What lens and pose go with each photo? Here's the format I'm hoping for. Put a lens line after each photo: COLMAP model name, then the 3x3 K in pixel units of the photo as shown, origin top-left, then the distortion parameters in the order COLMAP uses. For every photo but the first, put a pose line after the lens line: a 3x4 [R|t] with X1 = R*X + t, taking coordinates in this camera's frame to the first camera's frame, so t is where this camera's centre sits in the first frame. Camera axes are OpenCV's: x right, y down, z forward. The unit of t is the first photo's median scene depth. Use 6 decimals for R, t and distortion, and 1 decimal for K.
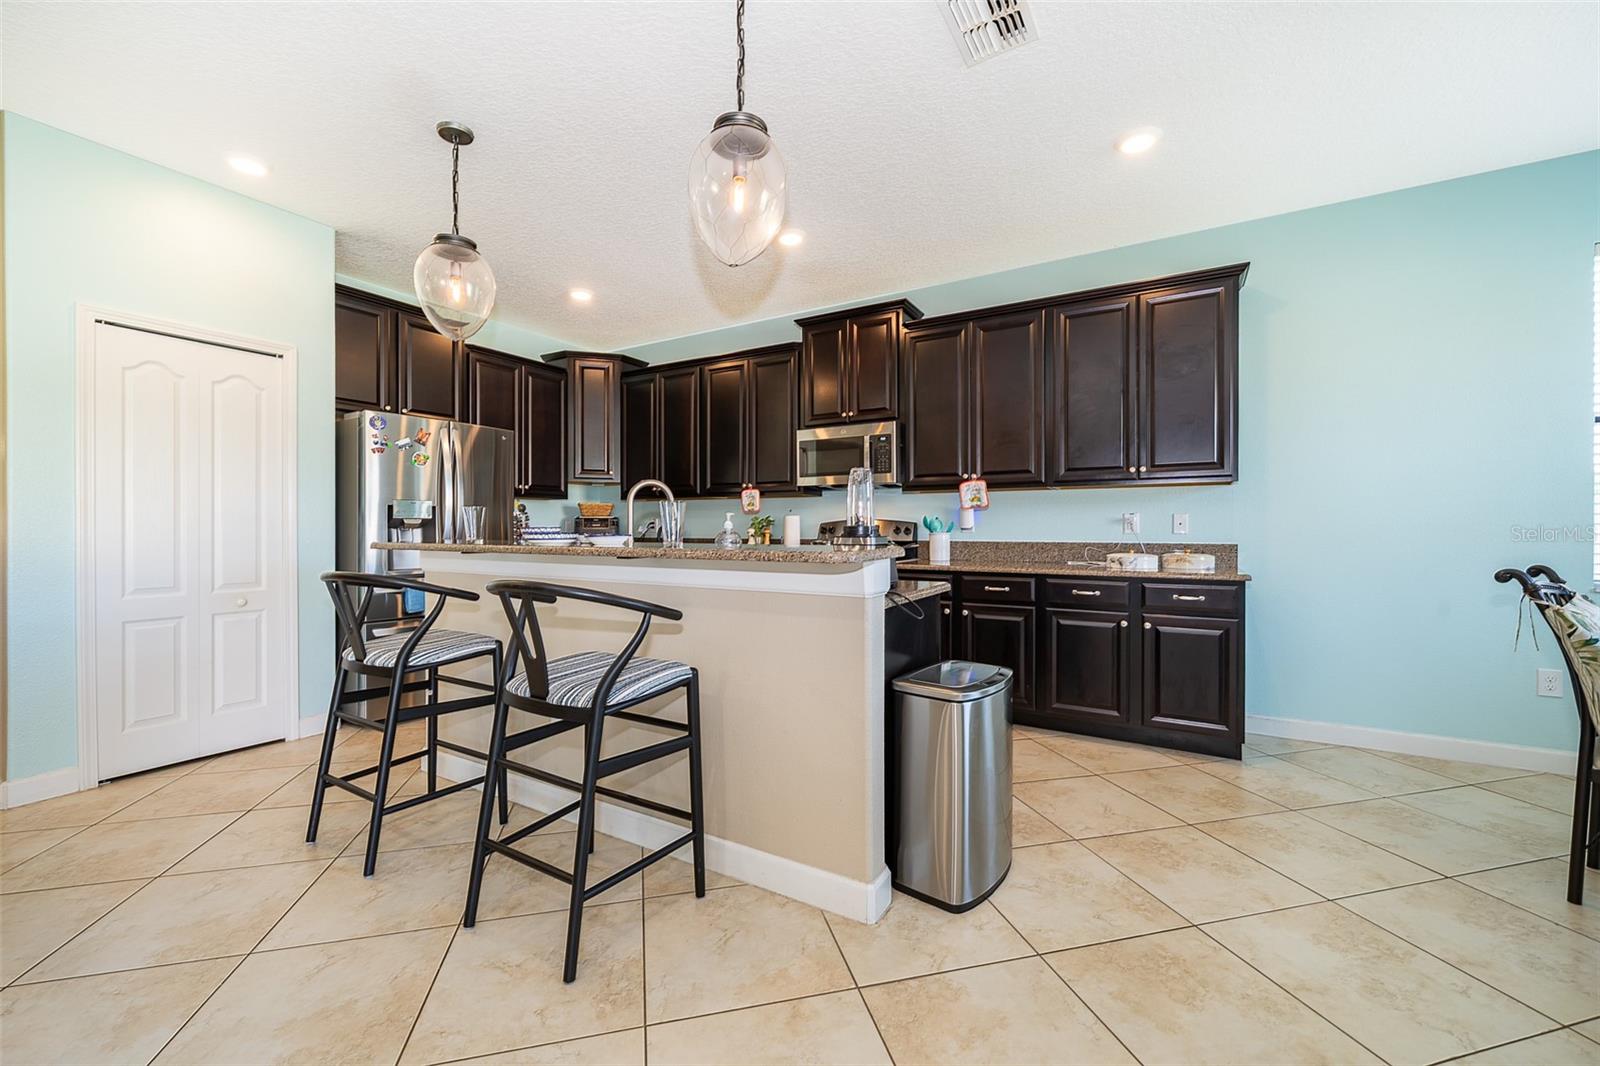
lens RADIAL K [[641.0, 0, 795.3], [0, 641.0, 531.0], [0, 0, 1]] dist [-0.001512, -0.000021]
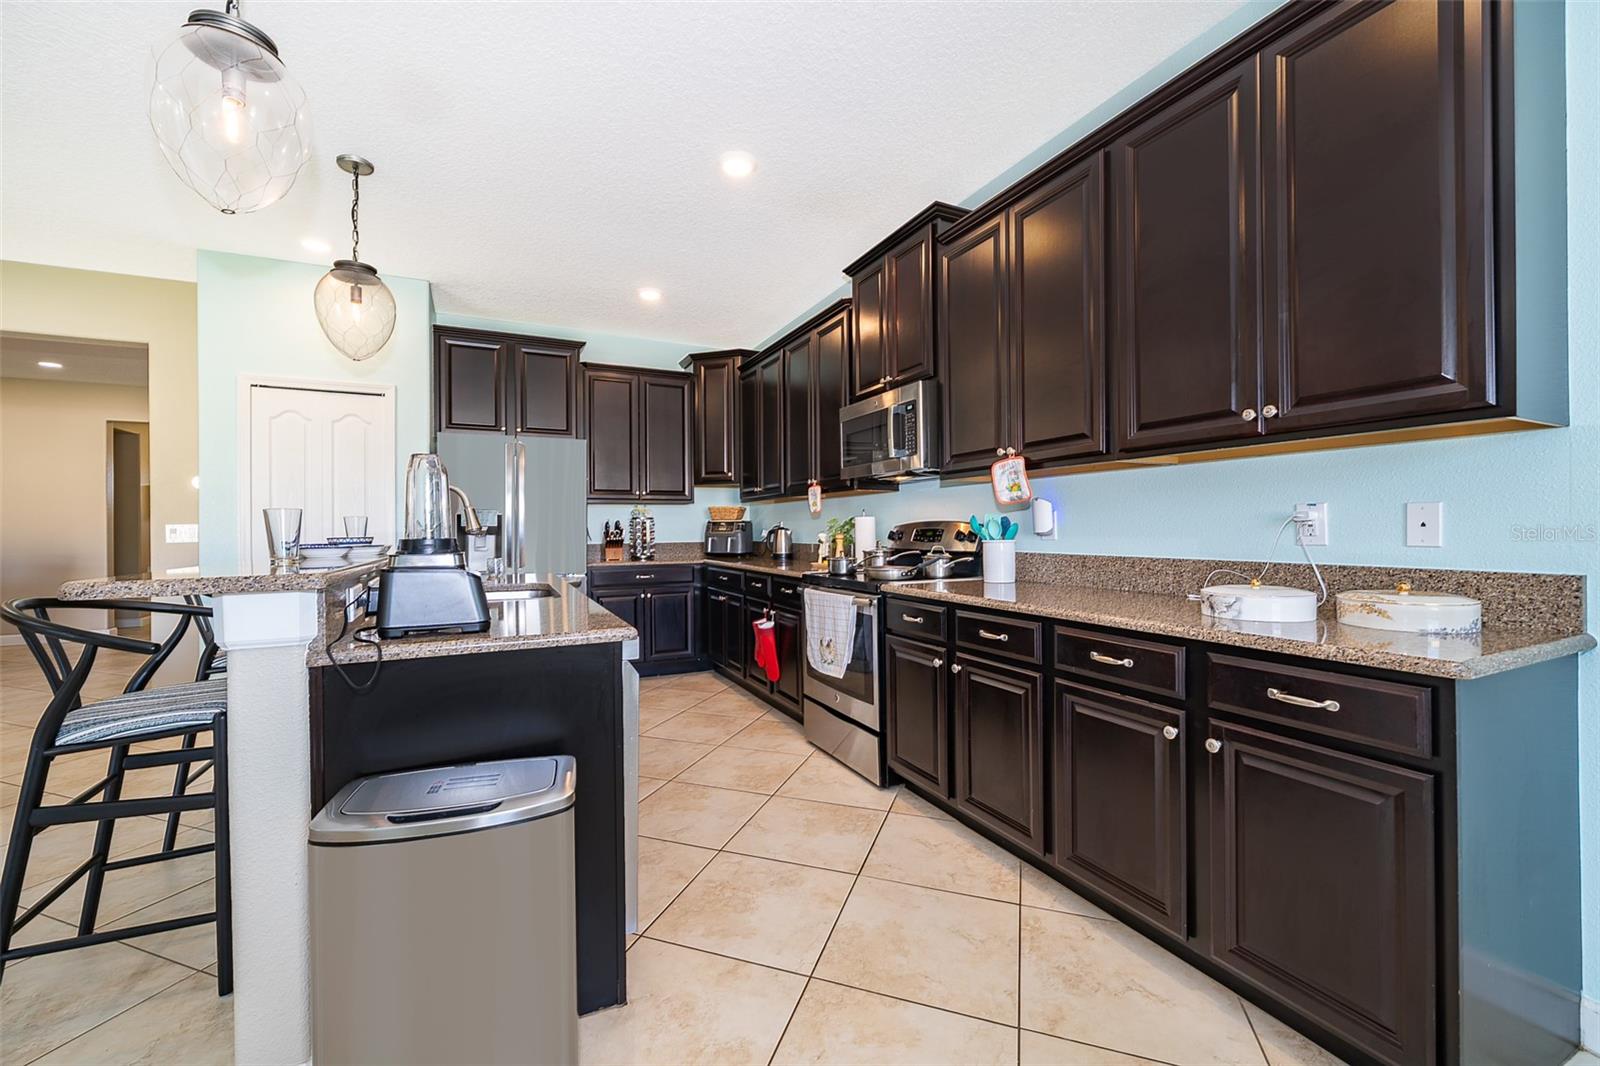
lens RADIAL K [[641.0, 0, 795.3], [0, 641.0, 531.0], [0, 0, 1]] dist [-0.001512, -0.000021]
pose [[0.830013, -0.003550, -0.557732, 0.482802], [0.003688, 0.999993, -0.000876, -0.007761], [0.557731, -0.001330, 0.830020, 0.384934]]
